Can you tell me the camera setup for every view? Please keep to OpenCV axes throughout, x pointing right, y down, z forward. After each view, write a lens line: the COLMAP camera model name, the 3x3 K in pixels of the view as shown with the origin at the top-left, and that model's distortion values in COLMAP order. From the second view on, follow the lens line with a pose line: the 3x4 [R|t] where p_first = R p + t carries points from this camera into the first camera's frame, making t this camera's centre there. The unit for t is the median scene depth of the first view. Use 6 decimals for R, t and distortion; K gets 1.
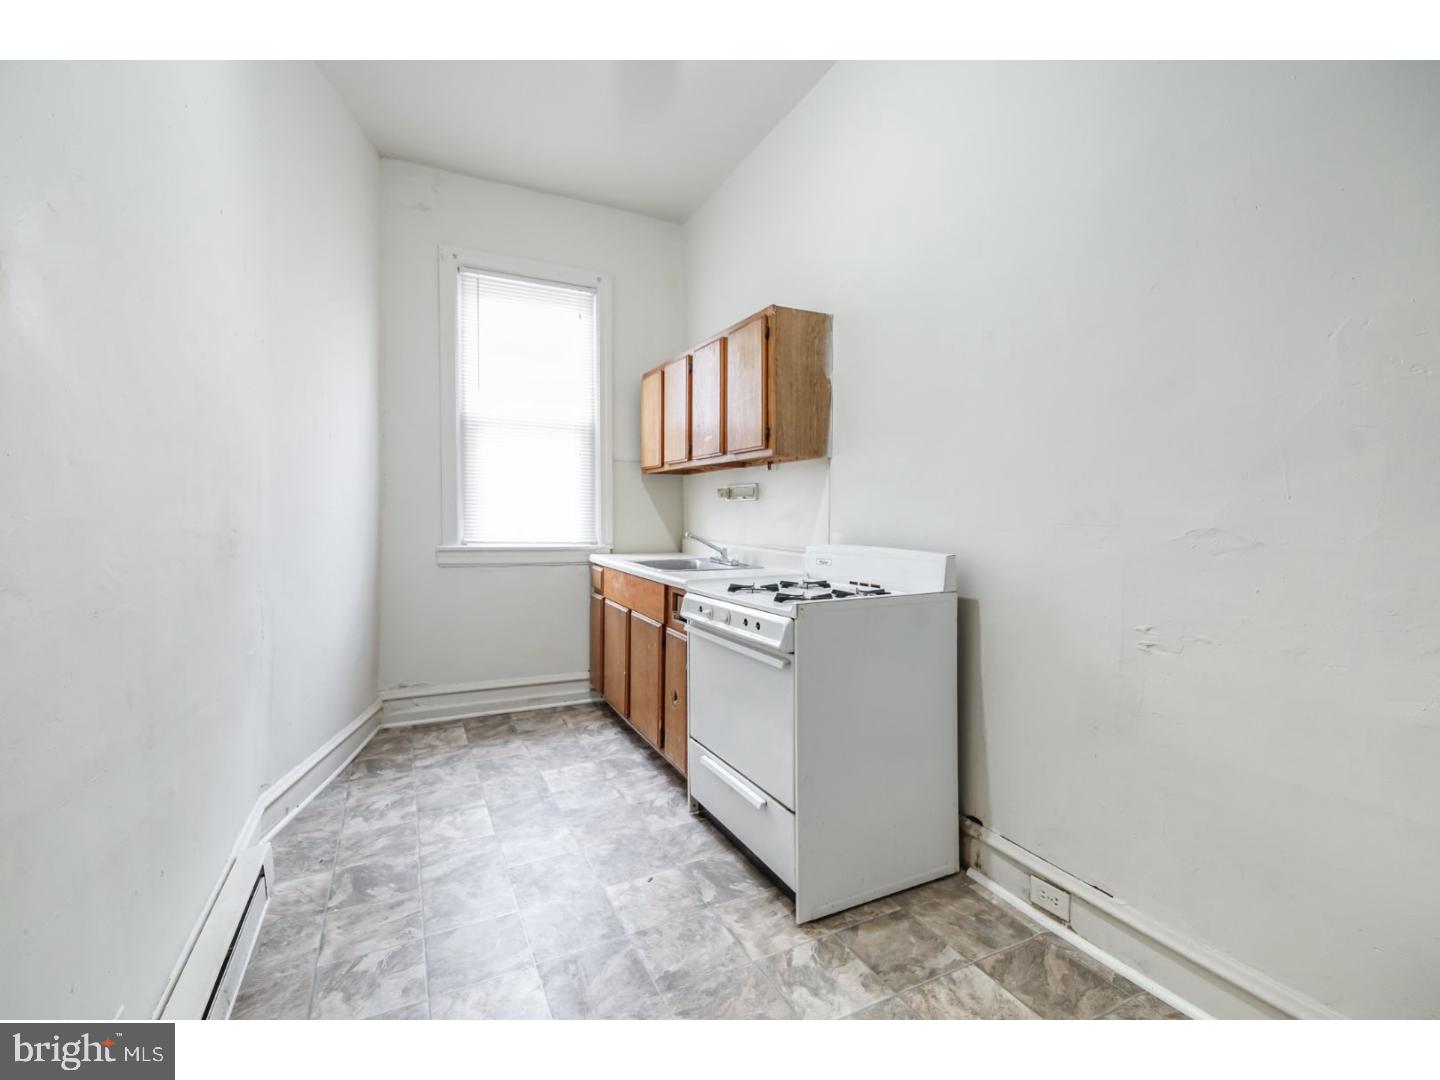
lens RADIAL K [[632.3, 0, 720.0], [0, 632.3, 540.0], [0, 0, 1]] dist [-0.000784, -0.000024]
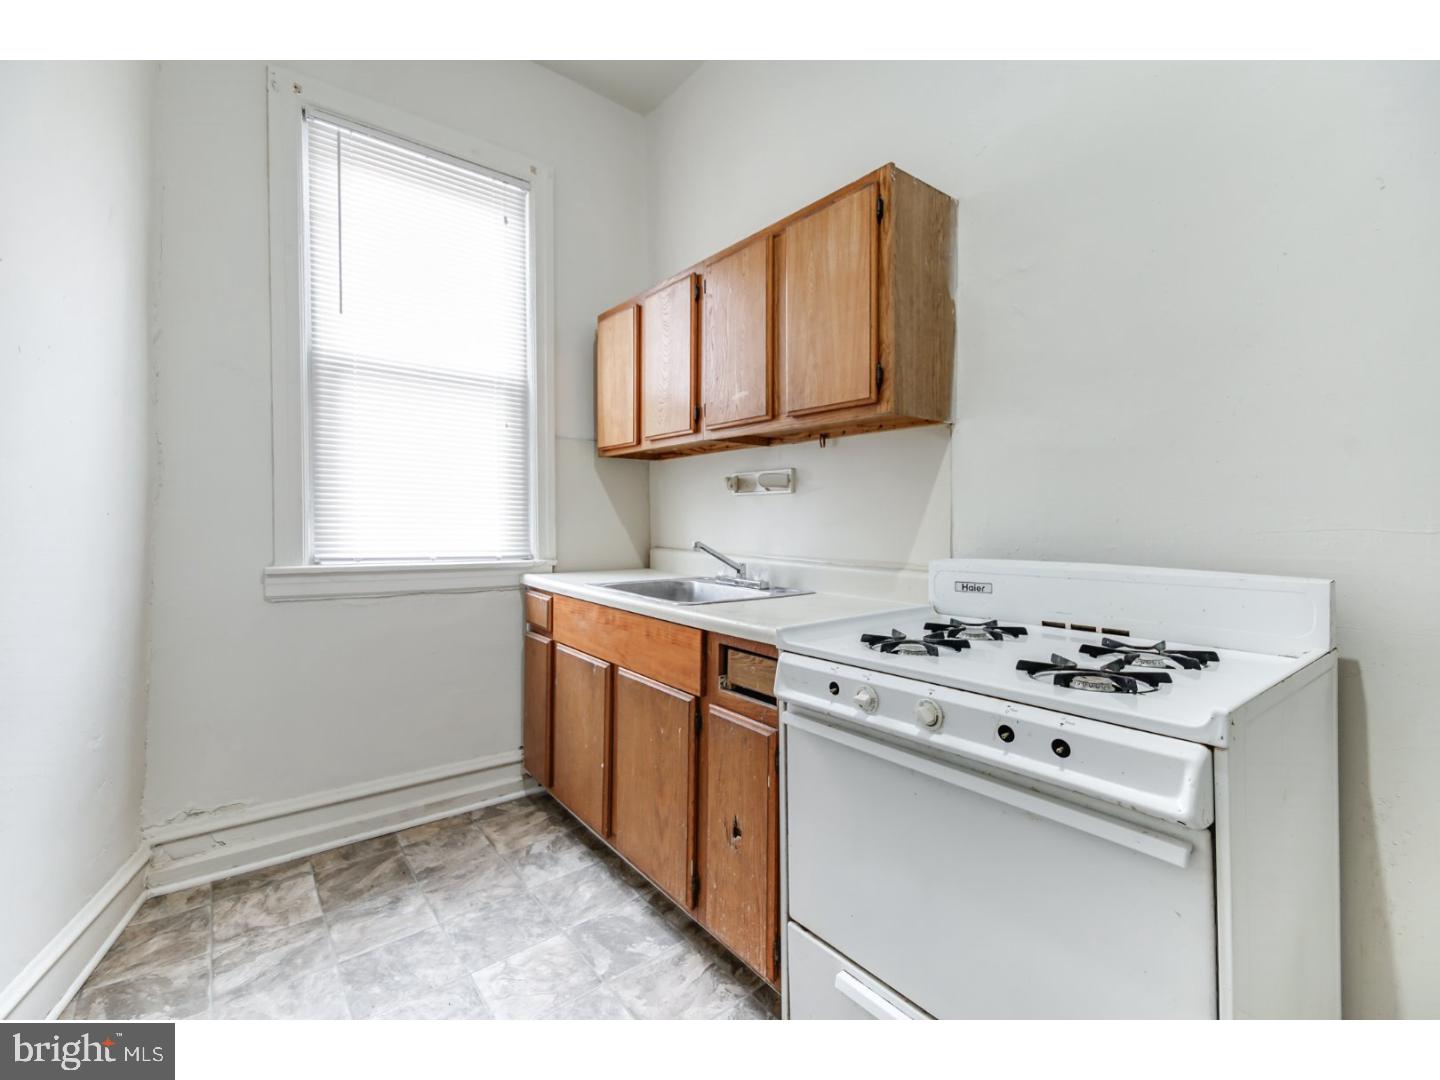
lens RADIAL K [[631.0, 0, 721.3], [0, 631.0, 531.1], [0, 0, 1]] dist [0.024887, -0.010059]
pose [[0.979609, -0.006708, 0.200802, -0.156210], [0.011196, 0.999712, -0.021221, -0.007618], [-0.200602, 0.023036, 0.979402, 0.347190]]
